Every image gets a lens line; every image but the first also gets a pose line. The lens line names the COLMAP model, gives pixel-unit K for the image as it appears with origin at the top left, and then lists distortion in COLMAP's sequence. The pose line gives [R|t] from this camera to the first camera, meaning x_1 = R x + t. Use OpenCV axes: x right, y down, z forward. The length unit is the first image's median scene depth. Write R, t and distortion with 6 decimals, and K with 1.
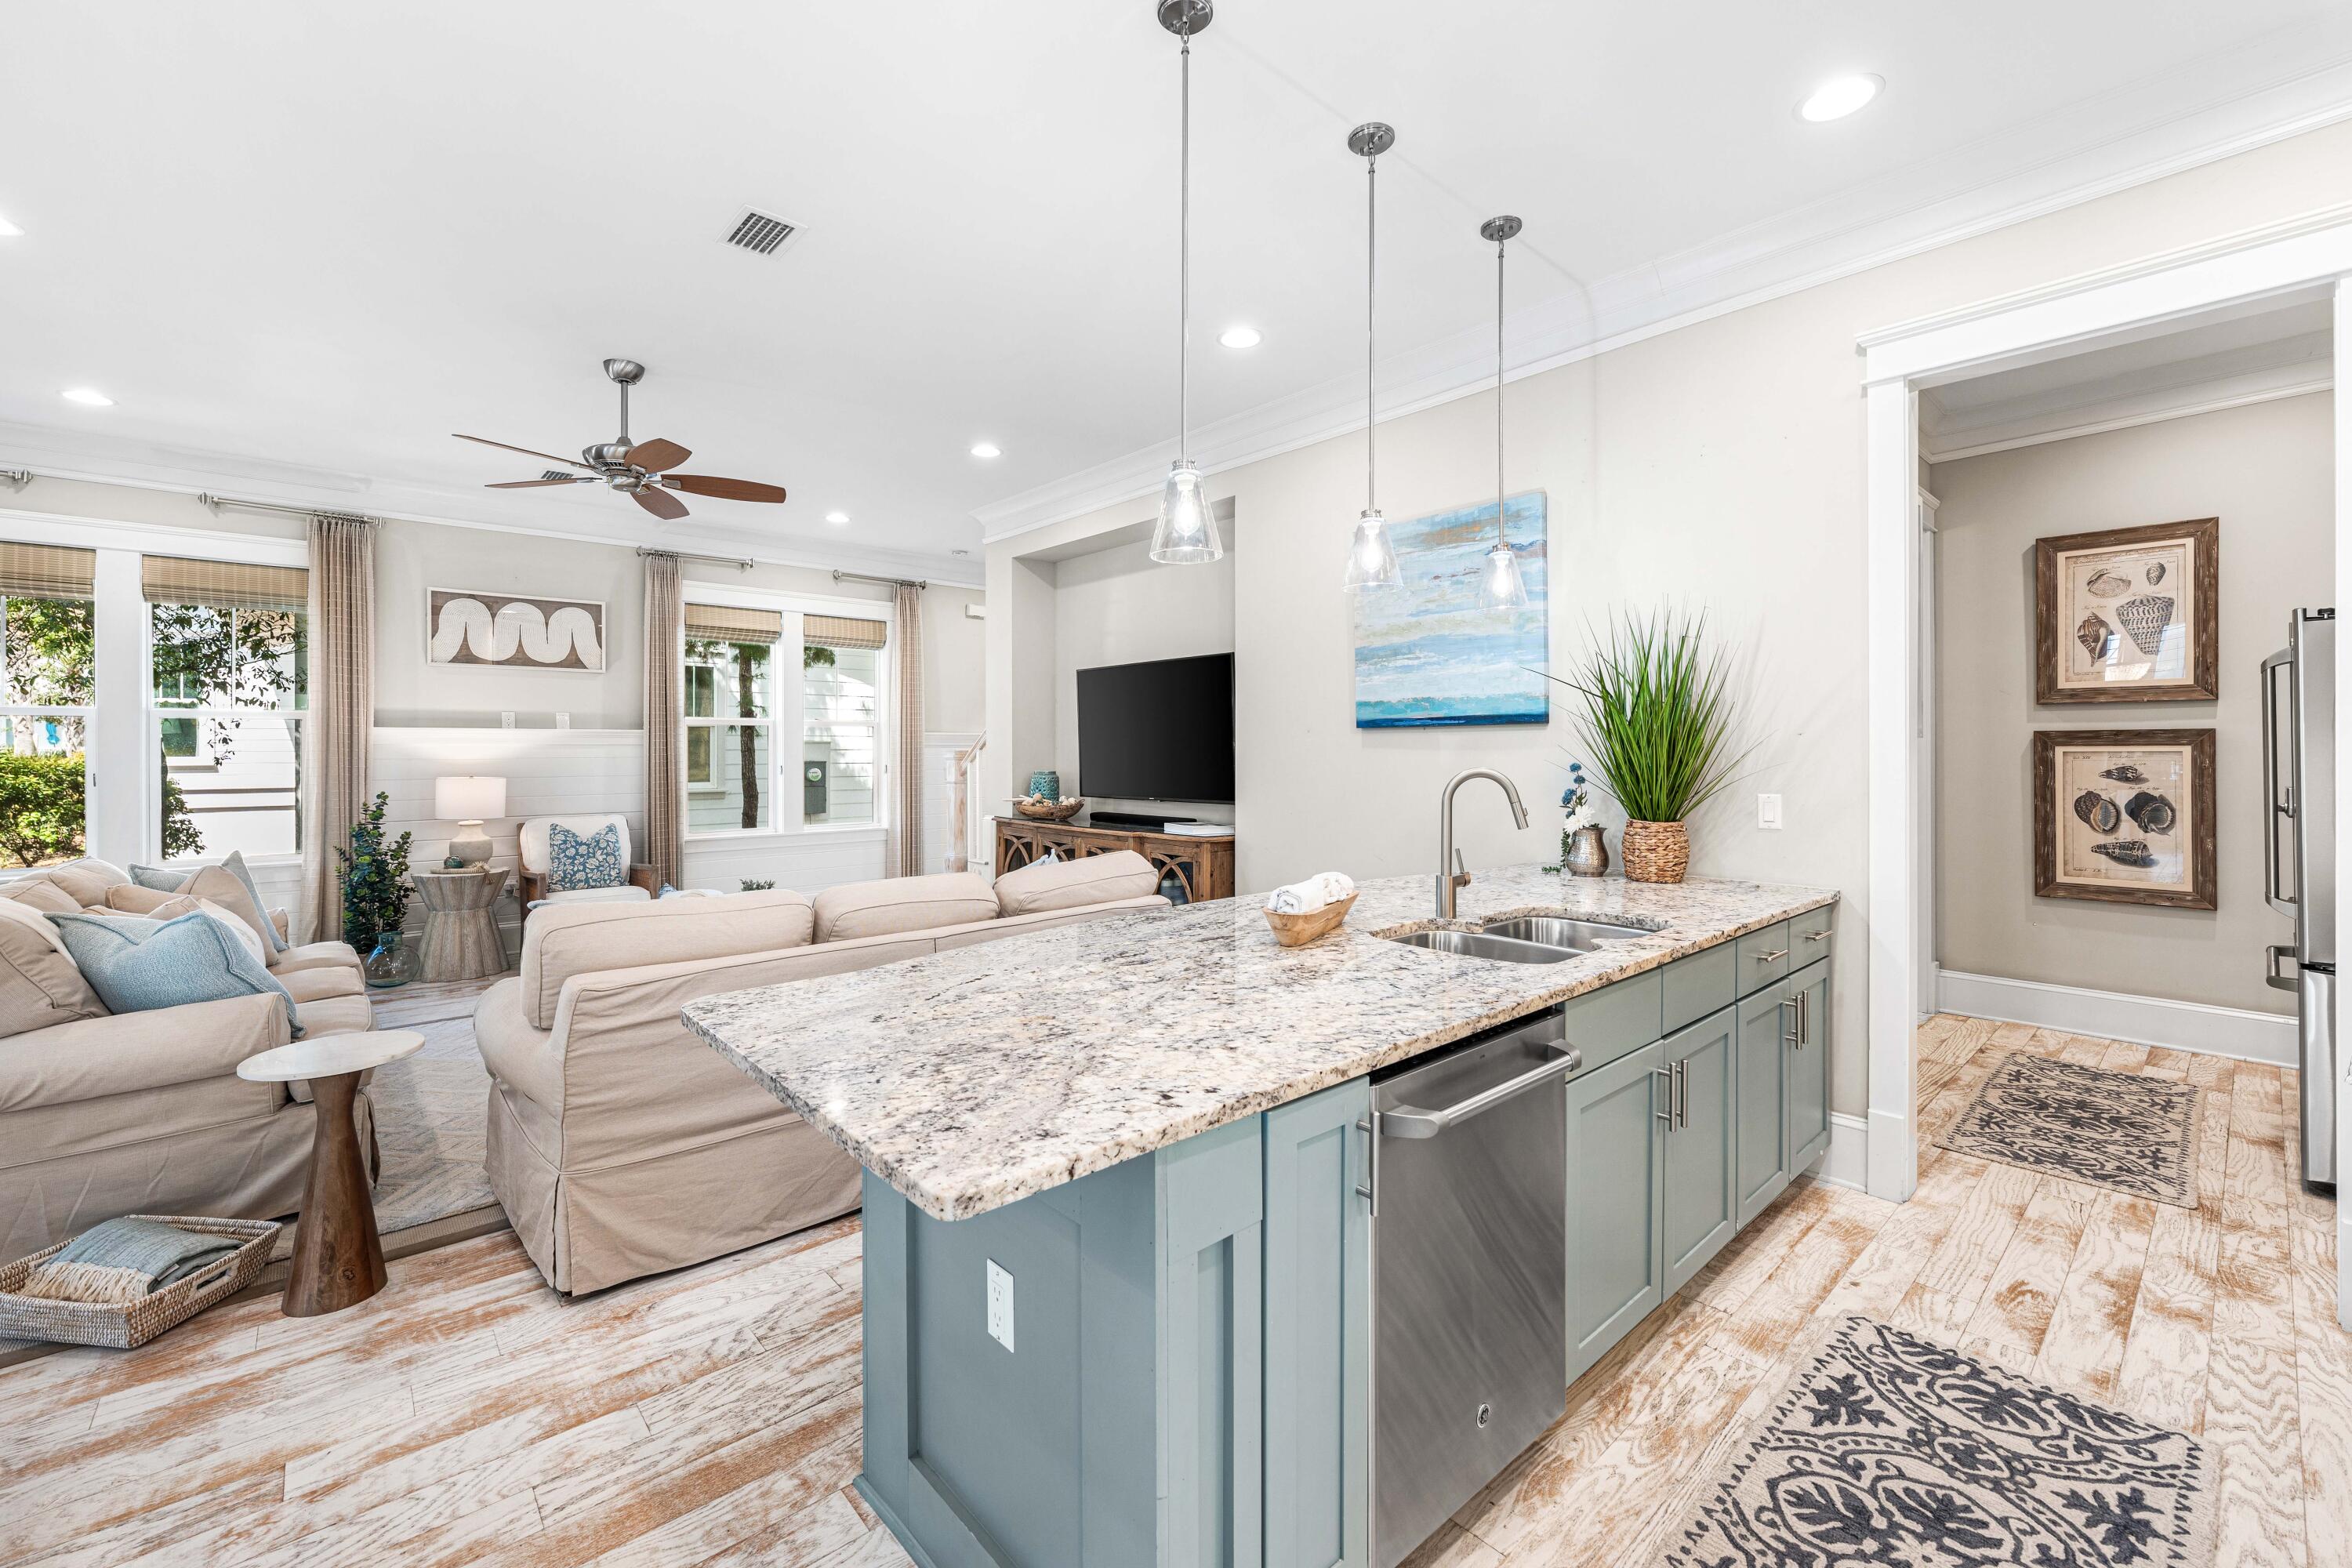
lens RADIAL K [[962.1, 0, 1169.9], [0, 962.1, 749.2], [0, 0, 1]] dist [-0.000720, 0.000206]
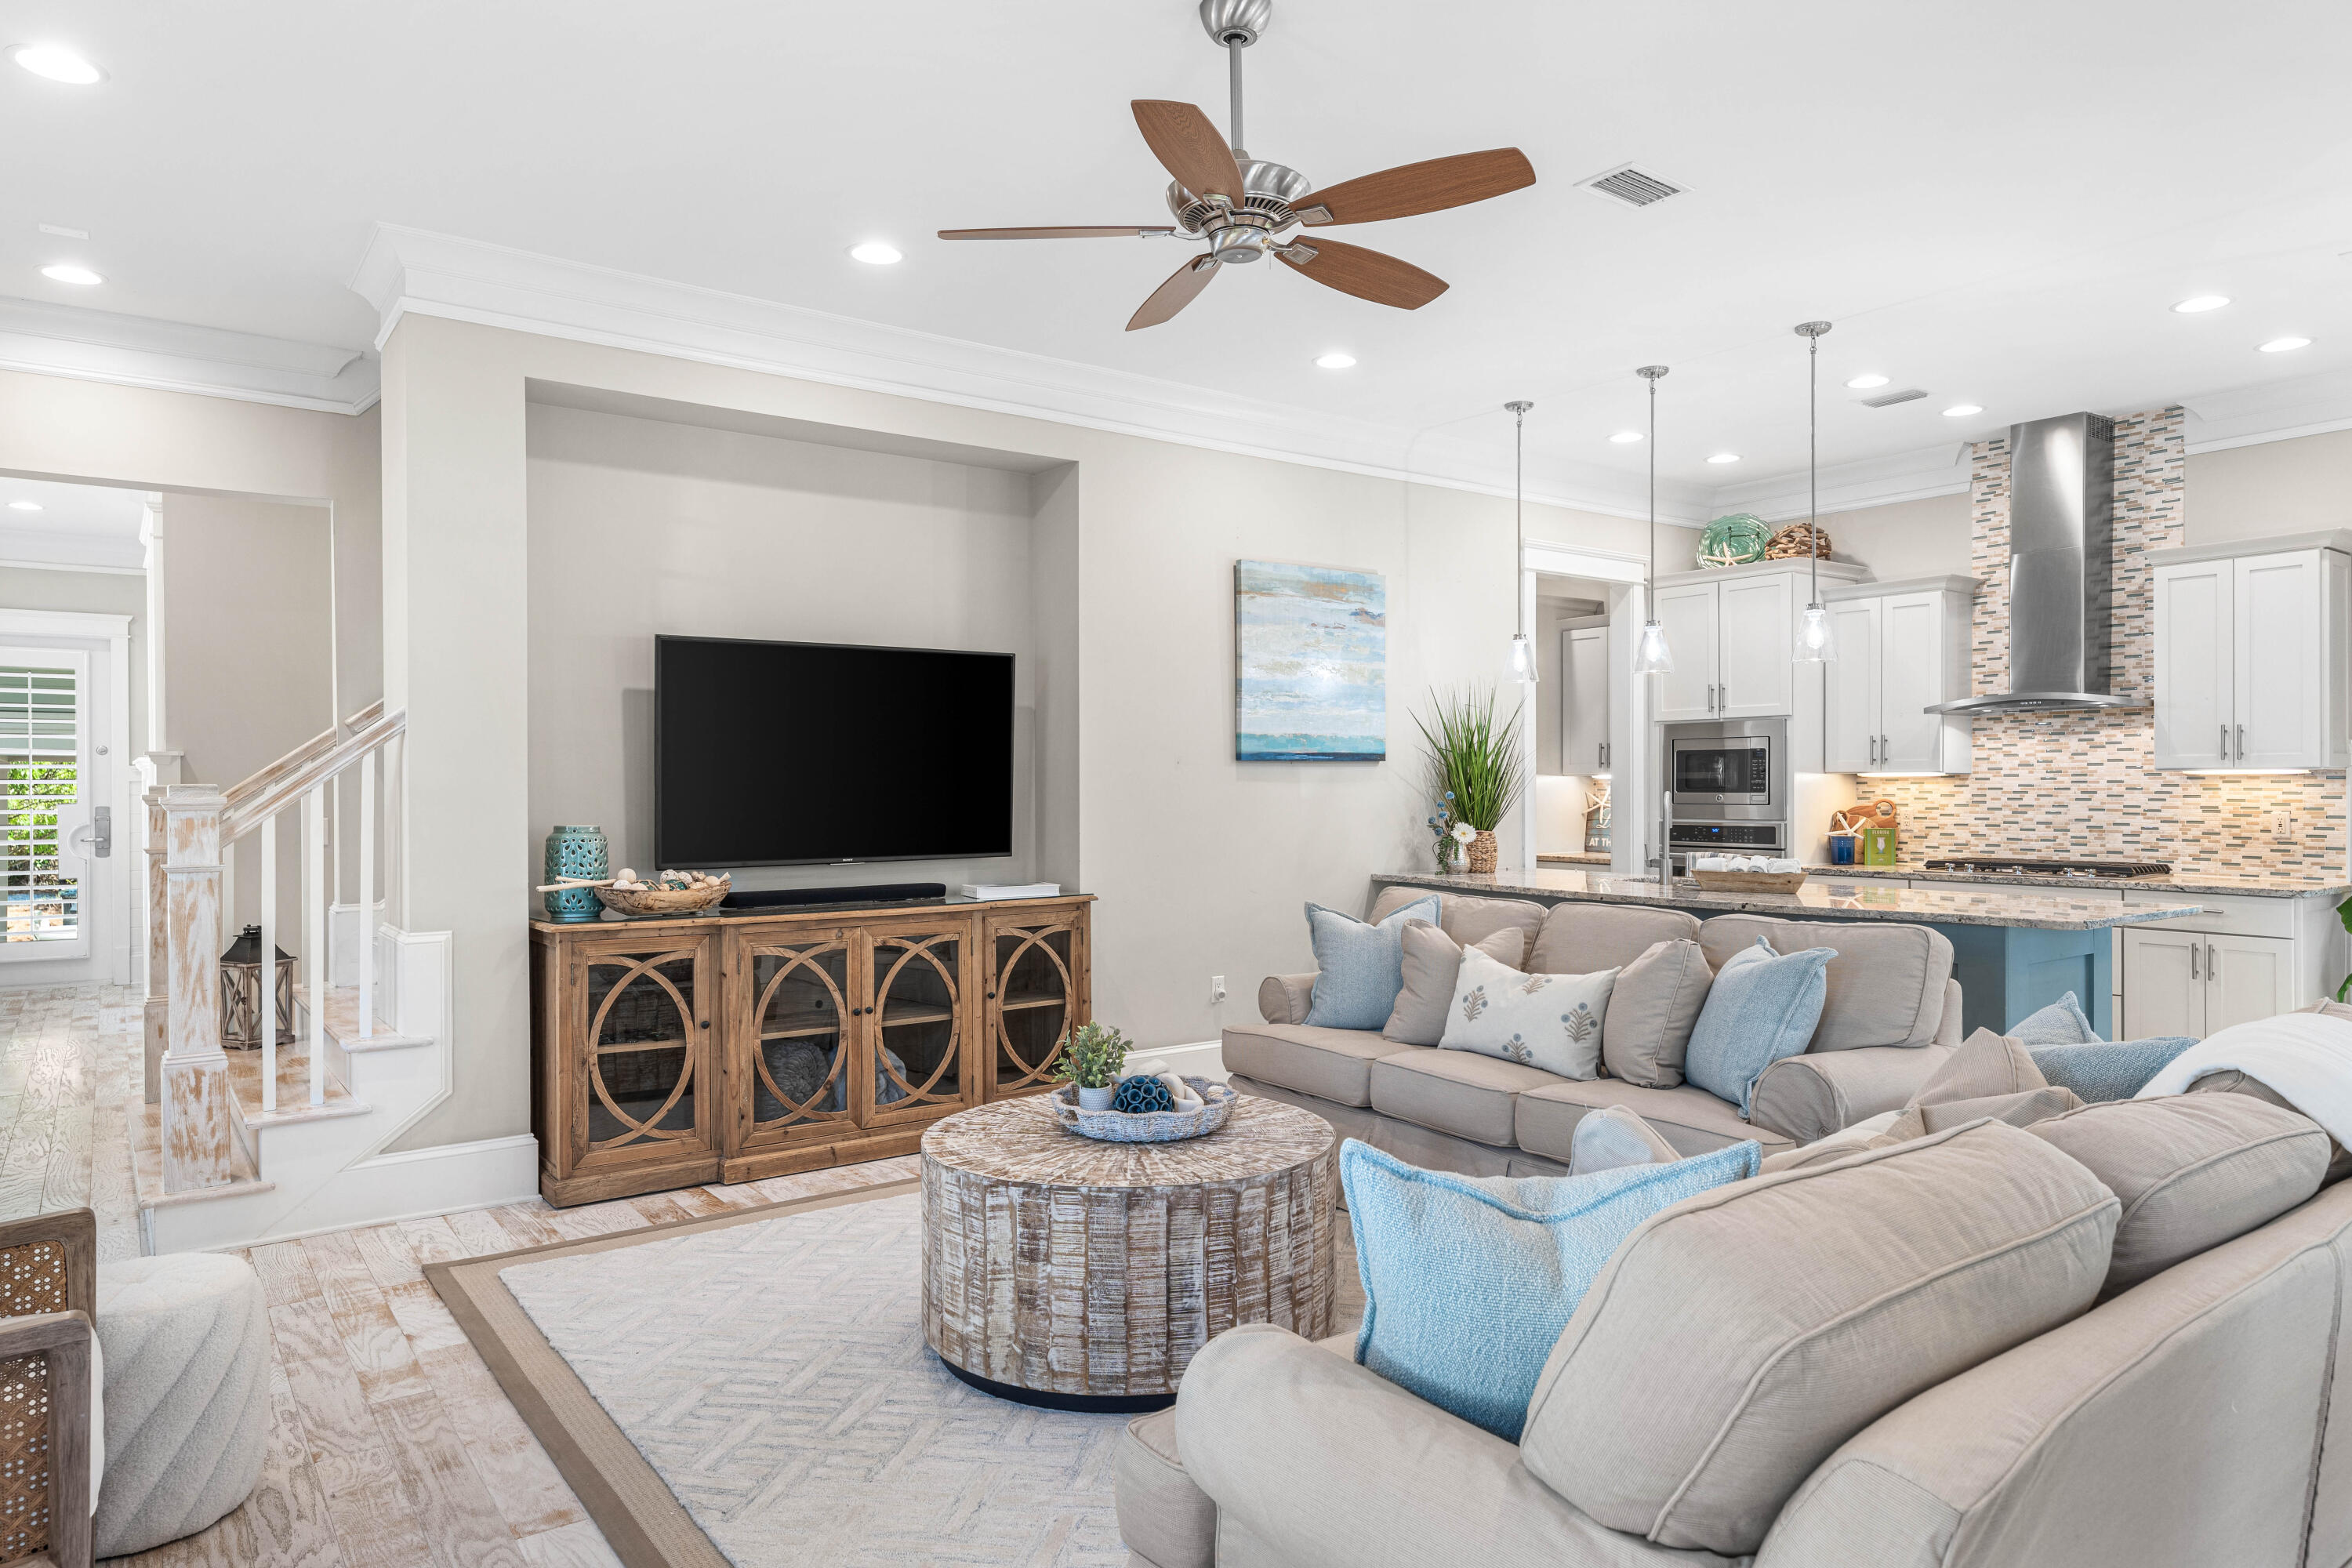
lens RADIAL K [[1454.0, 0, 1173.9], [0, 1454.0, 790.8], [0, 0, 1]] dist [0.003624, -0.001871]
pose [[0.091442, -0.000692, 0.995810, -1.312844], [0.003922, 0.999992, 0.000335, 0.008472], [-0.995803, 0.003875, 0.091444, 0.955554]]
